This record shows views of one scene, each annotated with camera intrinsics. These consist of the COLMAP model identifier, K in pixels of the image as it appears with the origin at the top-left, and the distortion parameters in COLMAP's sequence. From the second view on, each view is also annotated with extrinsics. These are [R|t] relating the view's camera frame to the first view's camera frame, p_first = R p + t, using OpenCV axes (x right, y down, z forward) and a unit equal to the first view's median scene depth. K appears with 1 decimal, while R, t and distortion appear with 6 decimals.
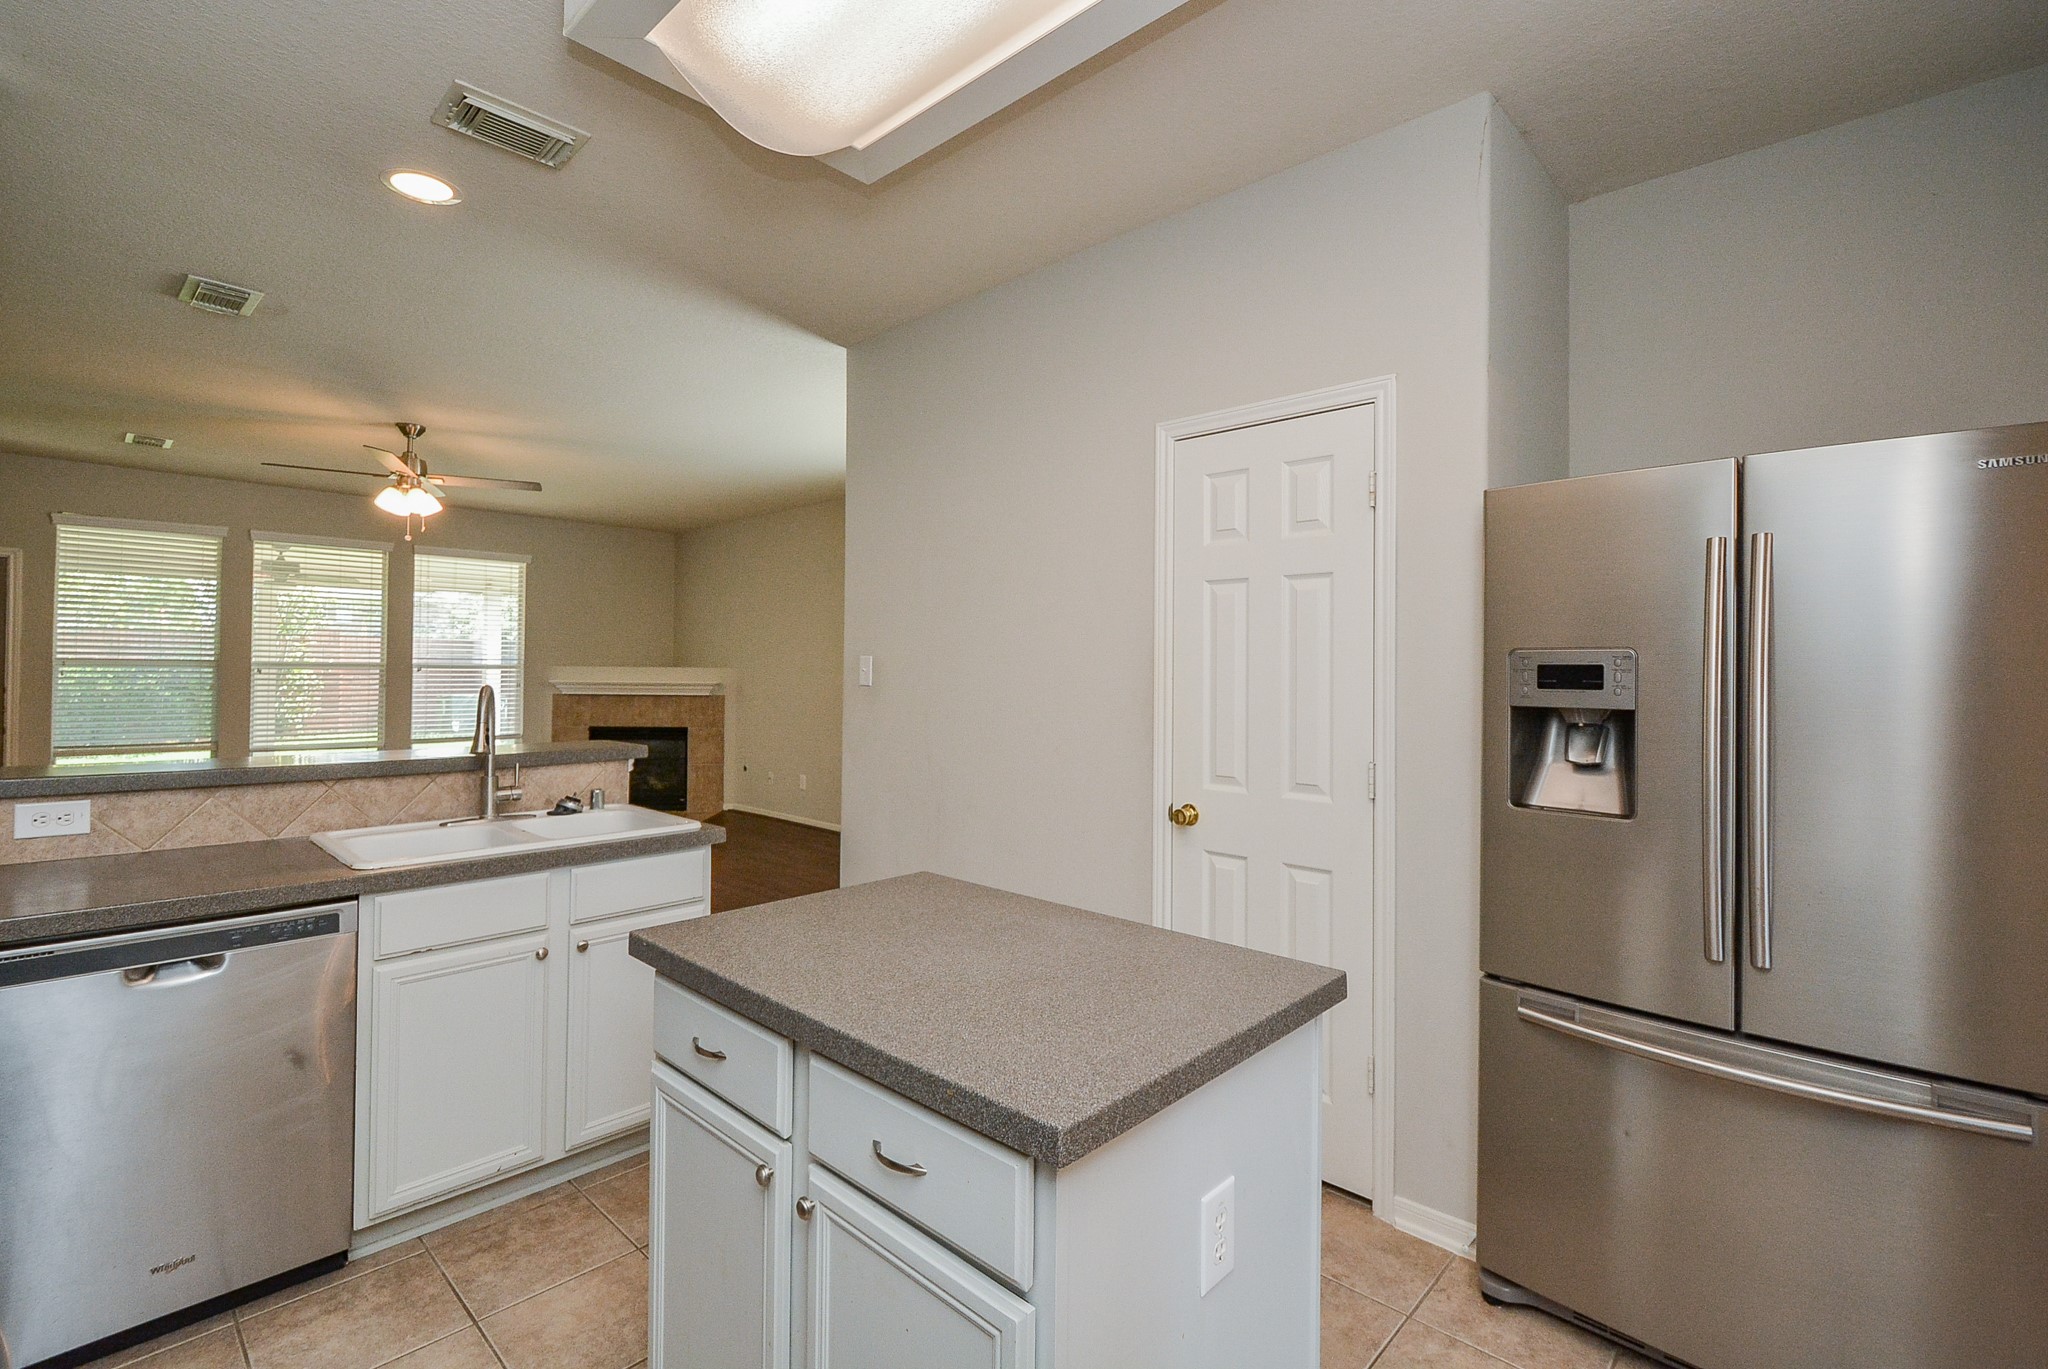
lens RADIAL K [[898.6, 0, 1032.3], [0, 898.6, 671.8], [0, 0, 1]] dist [0.002055, -0.001508]
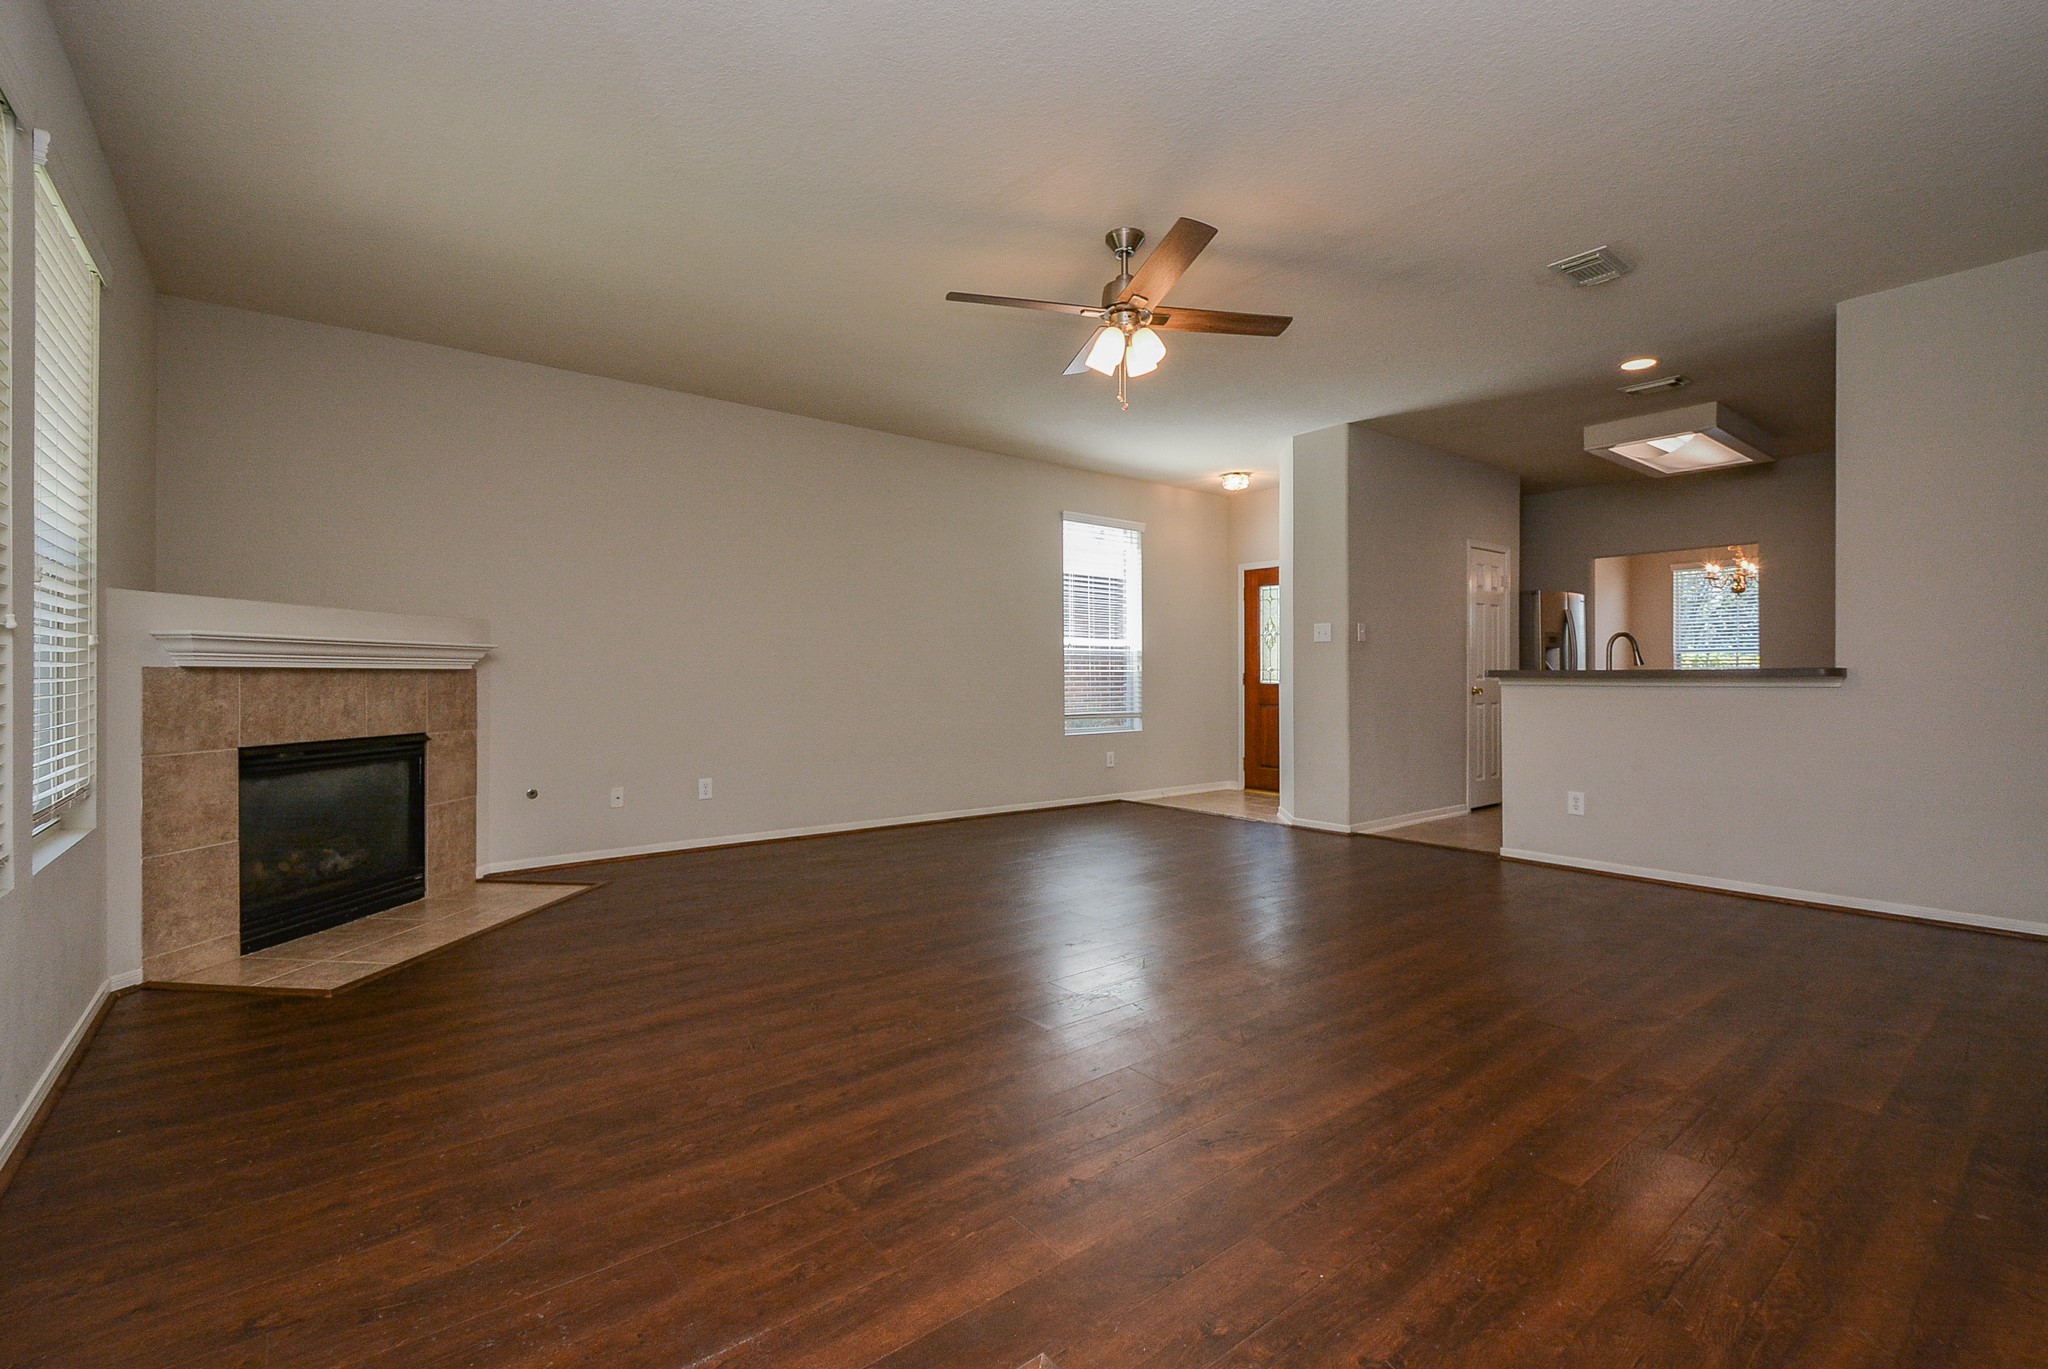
lens RADIAL K [[898.6, 0, 1032.3], [0, 898.6, 671.8], [0, 0, 1]] dist [0.002055, -0.001508]
pose [[0.159575, -0.010686, 0.987128, -0.827118], [0.000002, 0.999941, 0.010824, 0.022679], [-0.987186, -0.001725, 0.159566, 0.584478]]
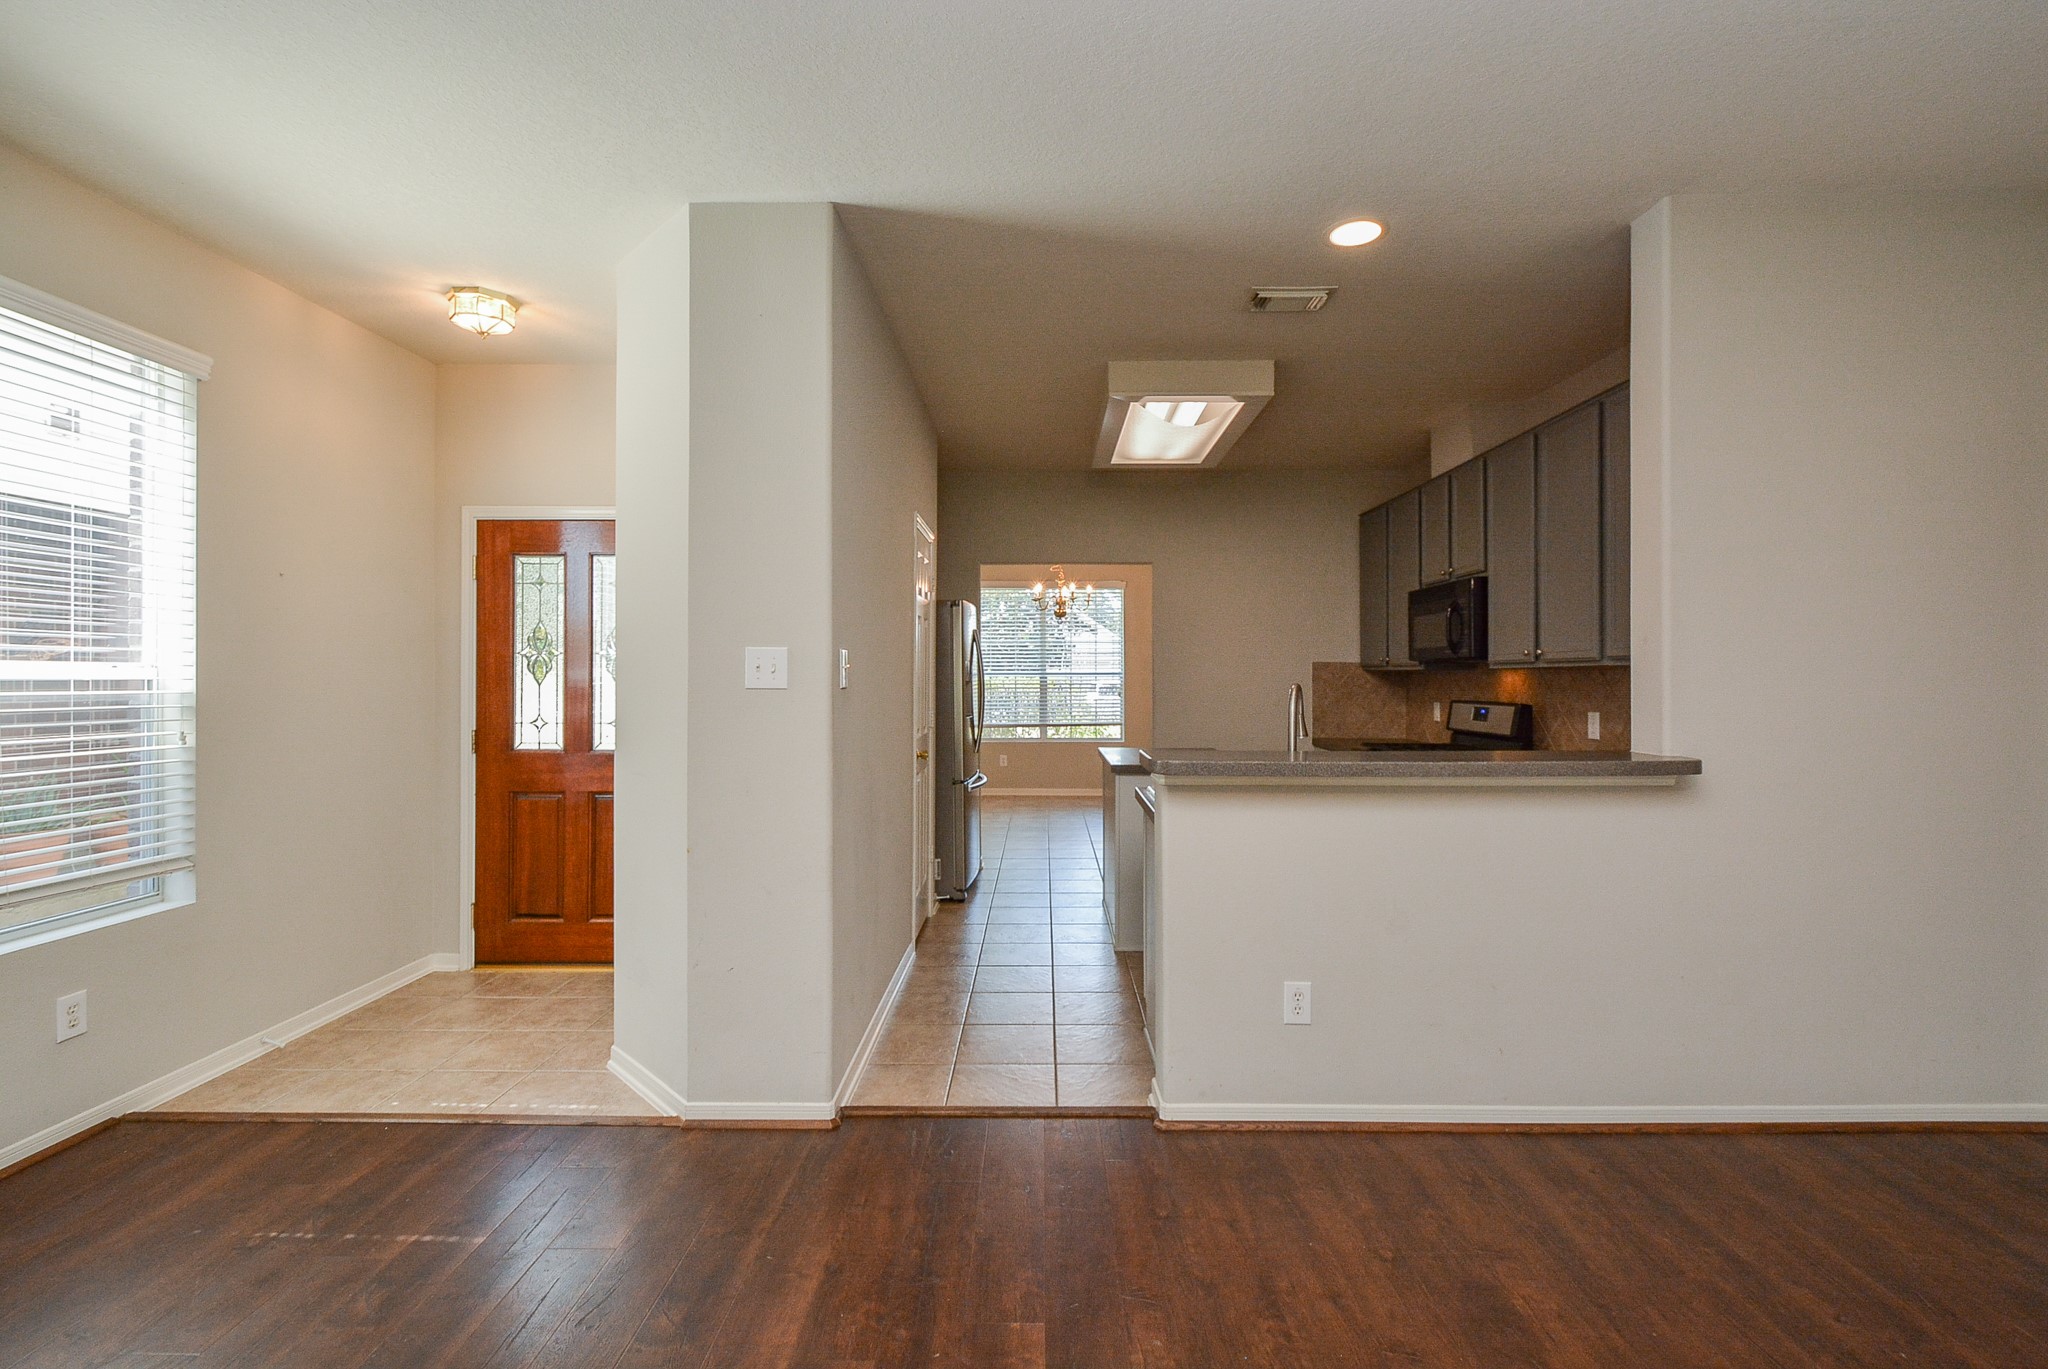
lens RADIAL K [[898.6, 0, 1032.3], [0, 898.6, 671.8], [0, 0, 1]] dist [0.002055, -0.001508]
pose [[-0.662567, -0.010727, 0.748926, -0.372020], [-0.011204, 0.999928, 0.004411, -0.002146], [-0.748919, -0.005468, -0.662639, 0.609036]]
